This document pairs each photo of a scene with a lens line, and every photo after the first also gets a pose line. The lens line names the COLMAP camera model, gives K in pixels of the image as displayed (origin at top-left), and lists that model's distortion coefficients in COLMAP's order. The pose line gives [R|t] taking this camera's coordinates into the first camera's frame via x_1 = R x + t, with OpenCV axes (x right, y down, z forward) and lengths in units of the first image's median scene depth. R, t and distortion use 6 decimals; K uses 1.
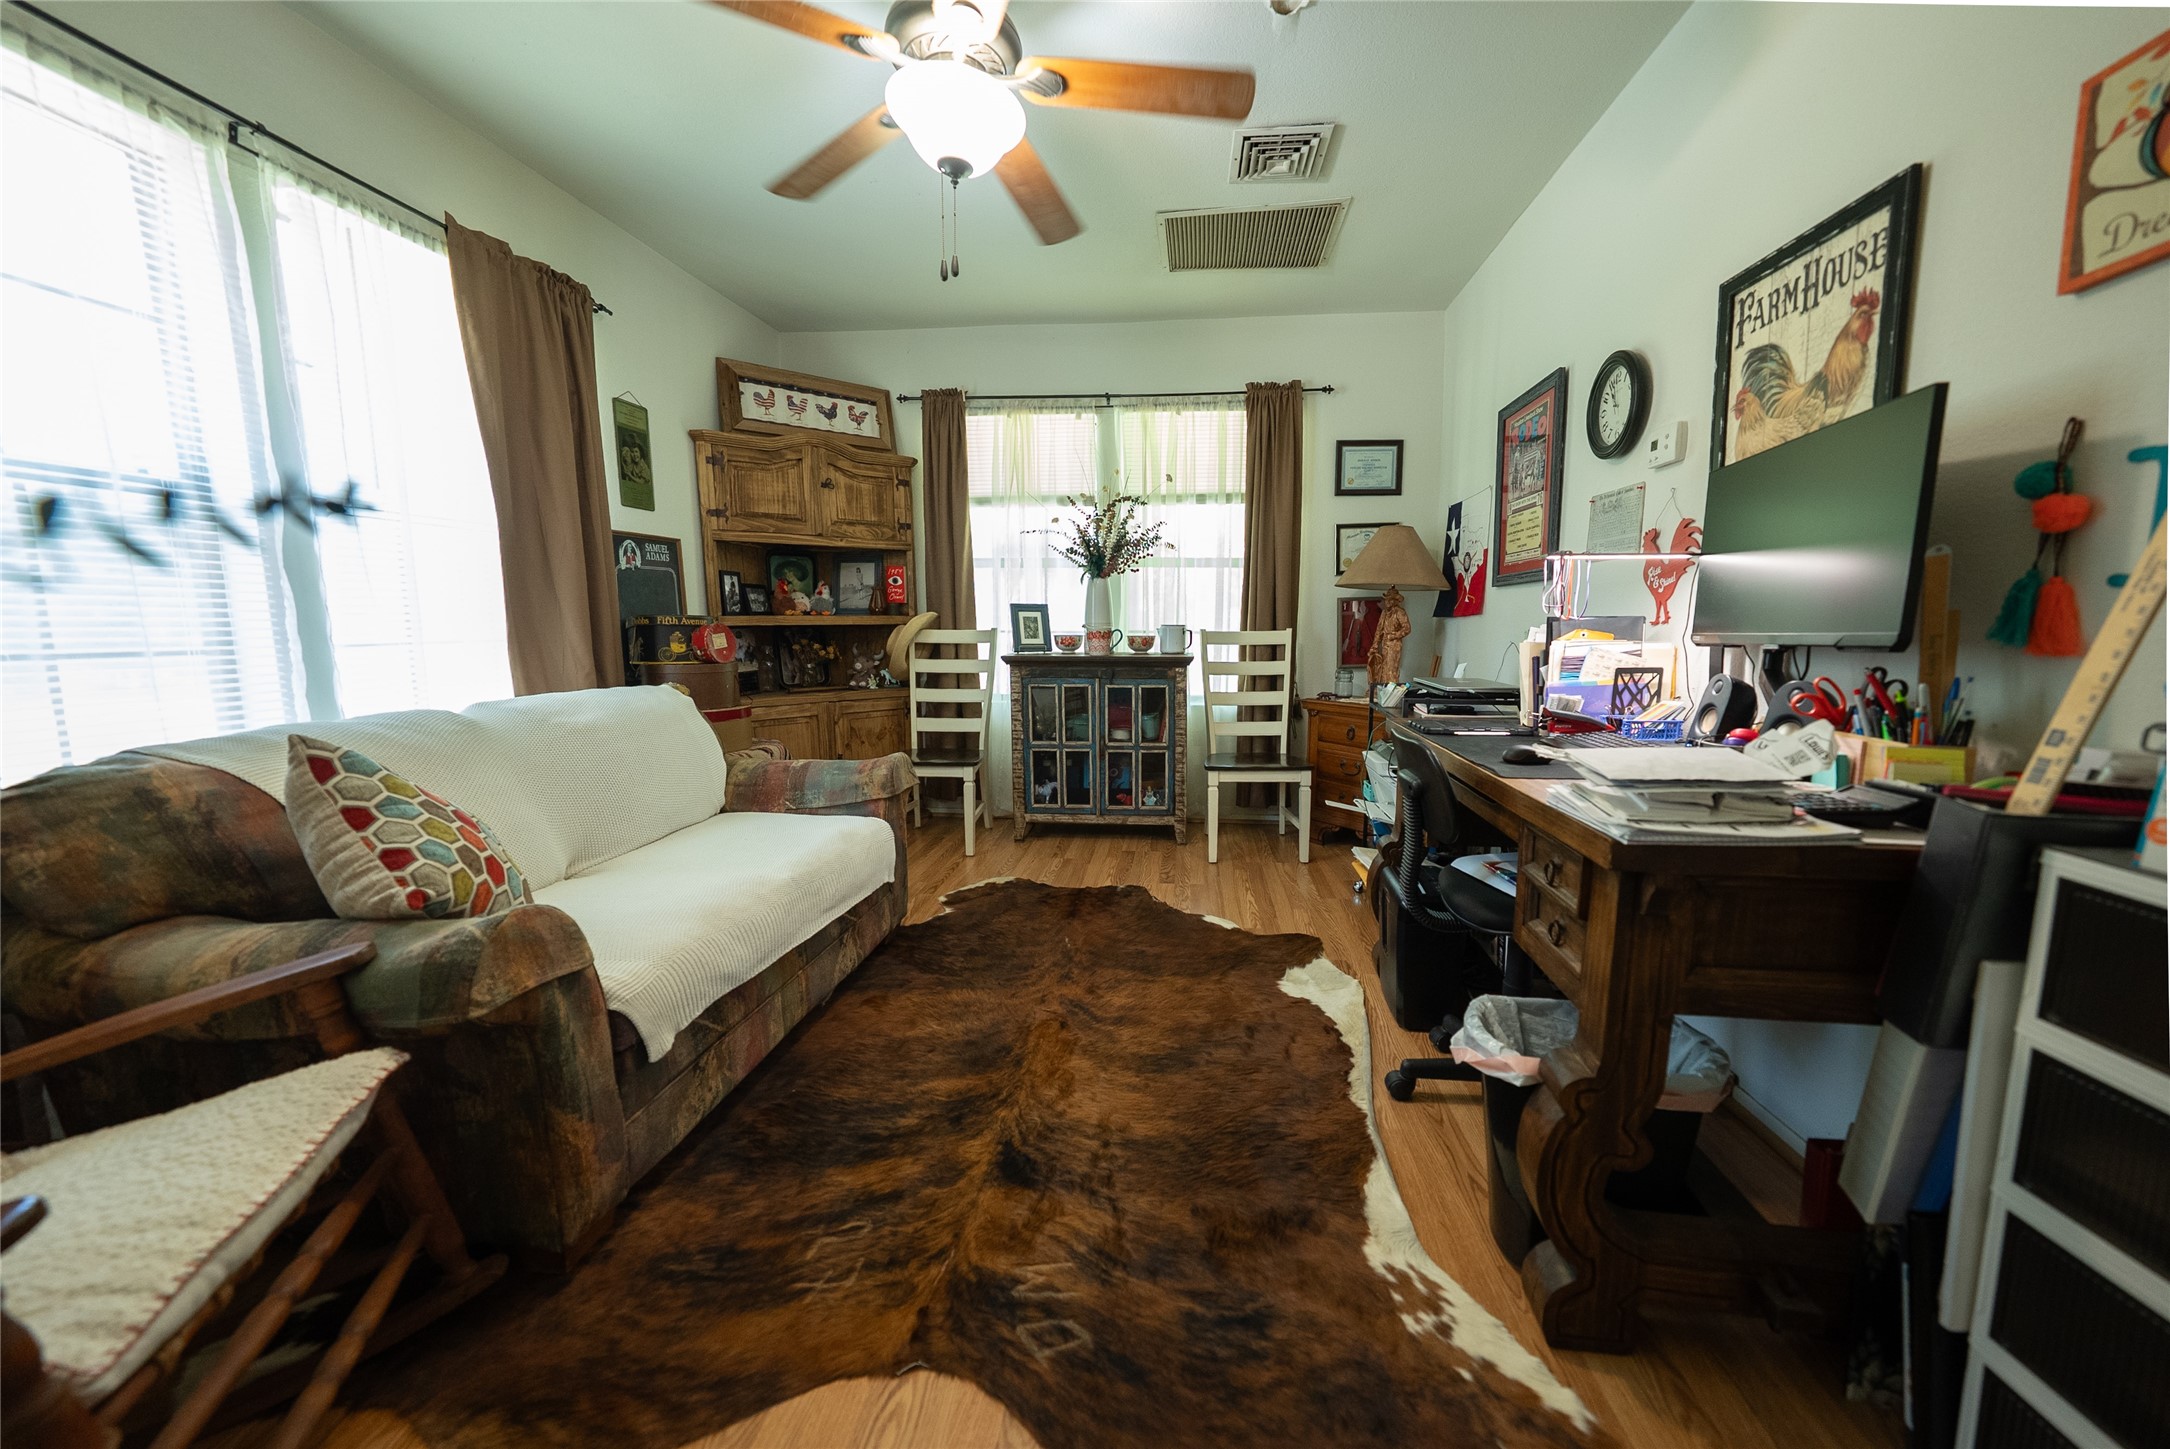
lens RADIAL K [[786.1, 0, 1120.0], [0, 786.1, 731.5], [0, 0, 1]] dist [-0.000196, 0.000112]
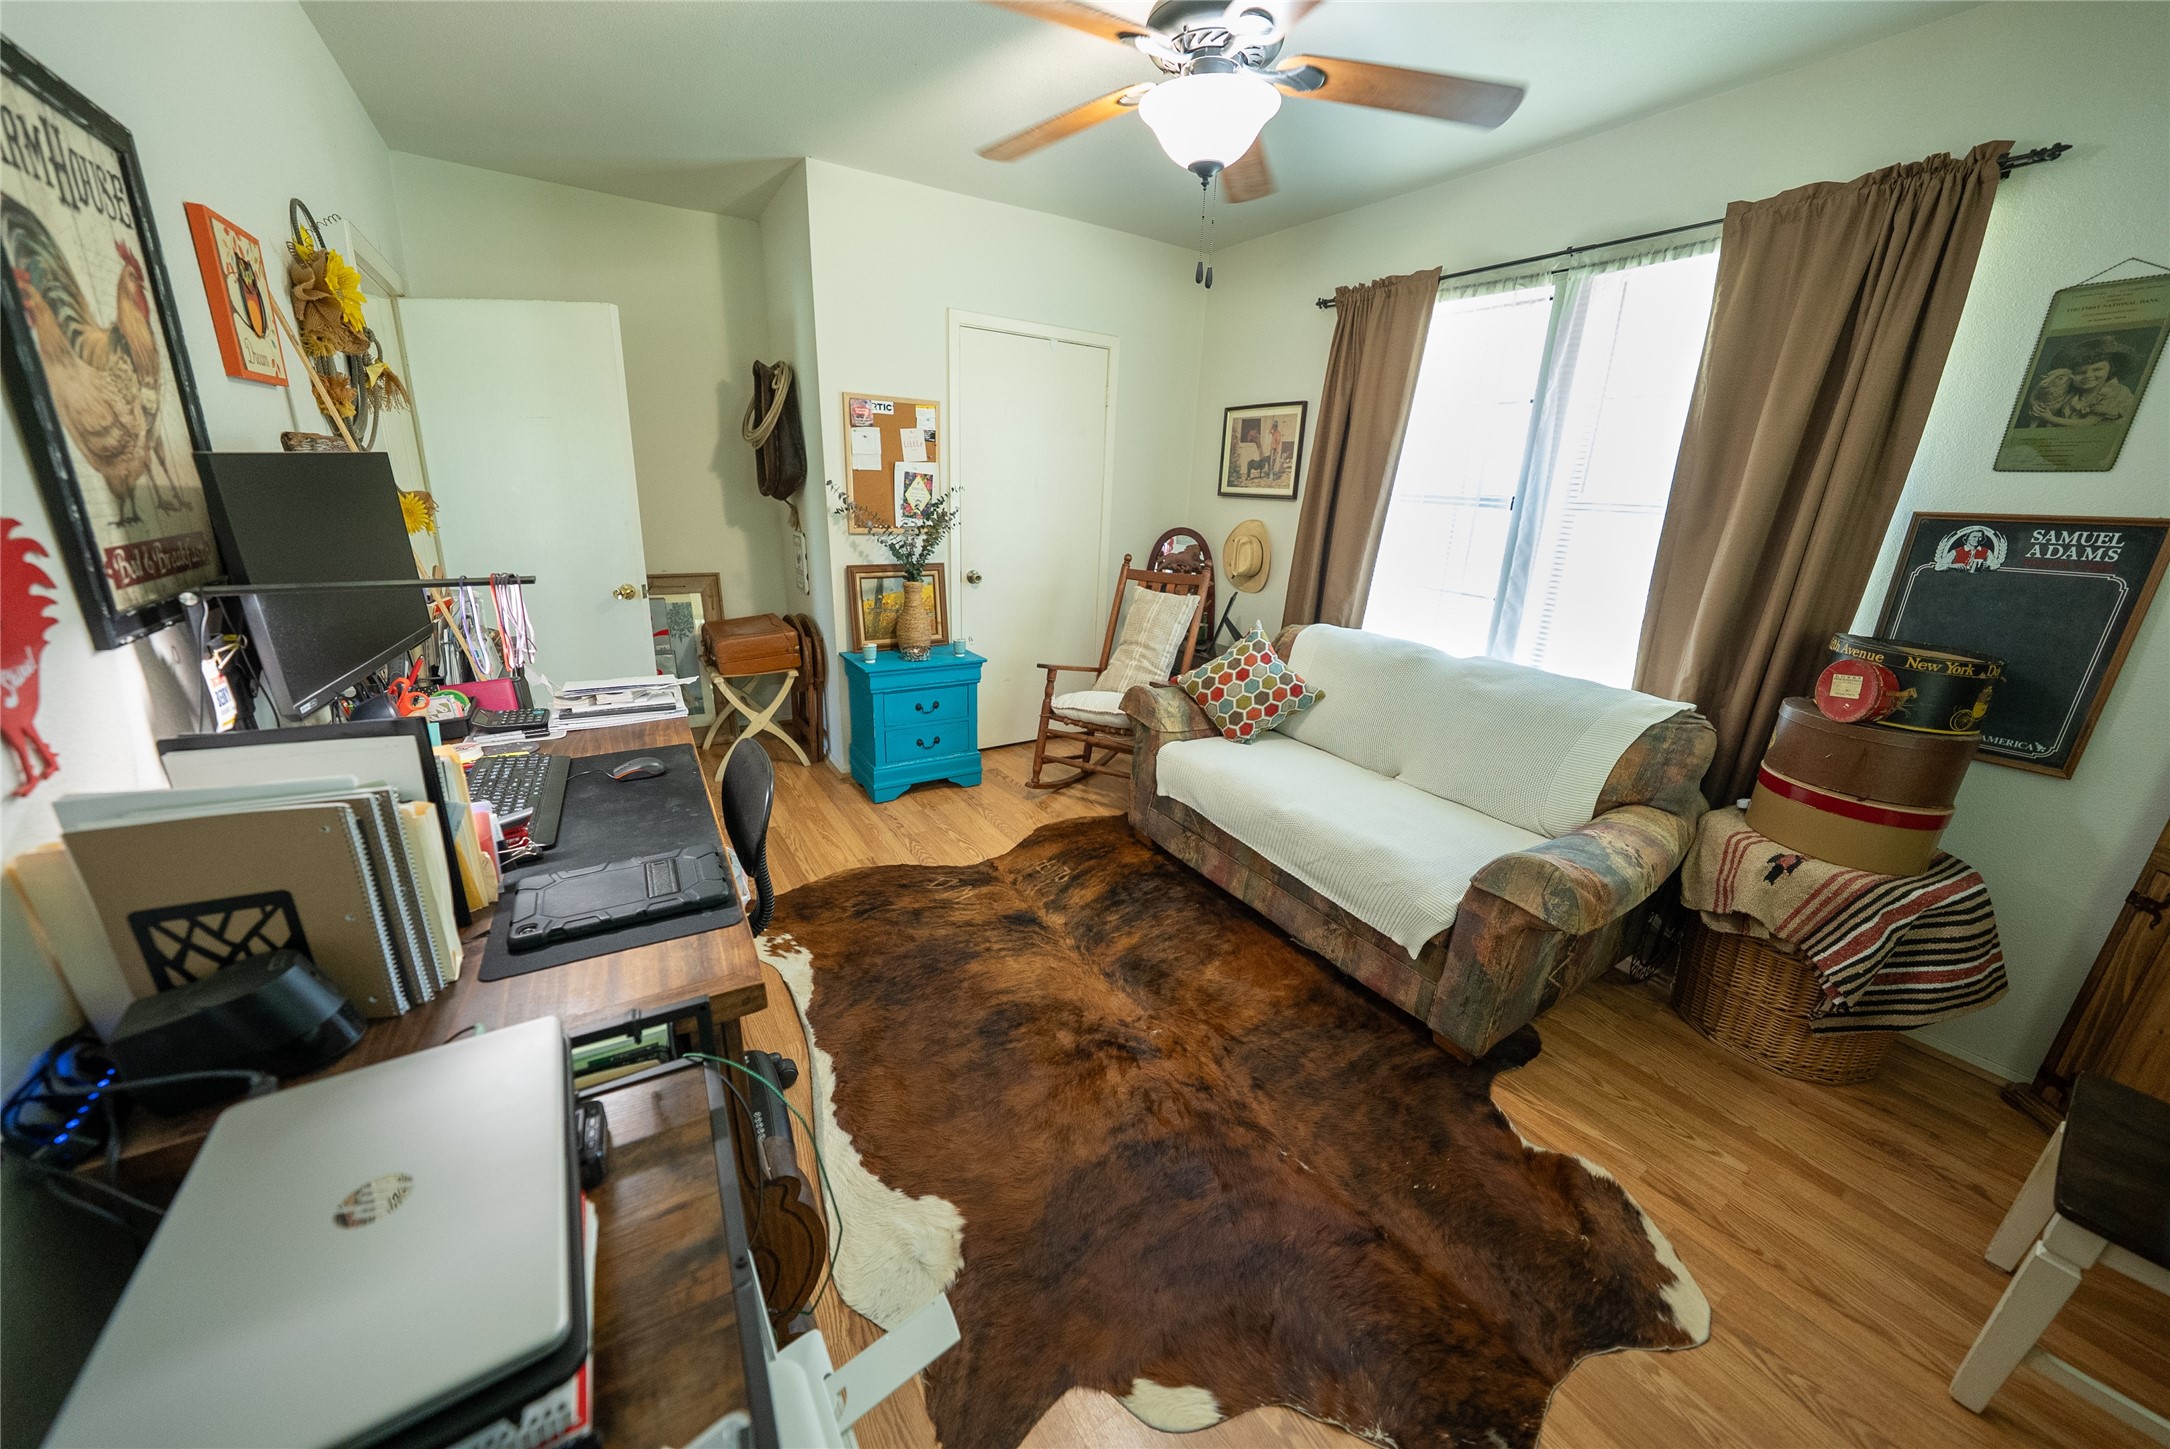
lens RADIAL K [[786.1, 0, 1120.0], [0, 786.1, 731.5], [0, 0, 1]] dist [-0.000196, 0.000112]
pose [[-0.775081, 0.163649, -0.610302, 0.485352], [-0.128293, 0.905001, 0.405603, -0.375345], [0.618701, 0.392673, -0.680454, 1.531433]]
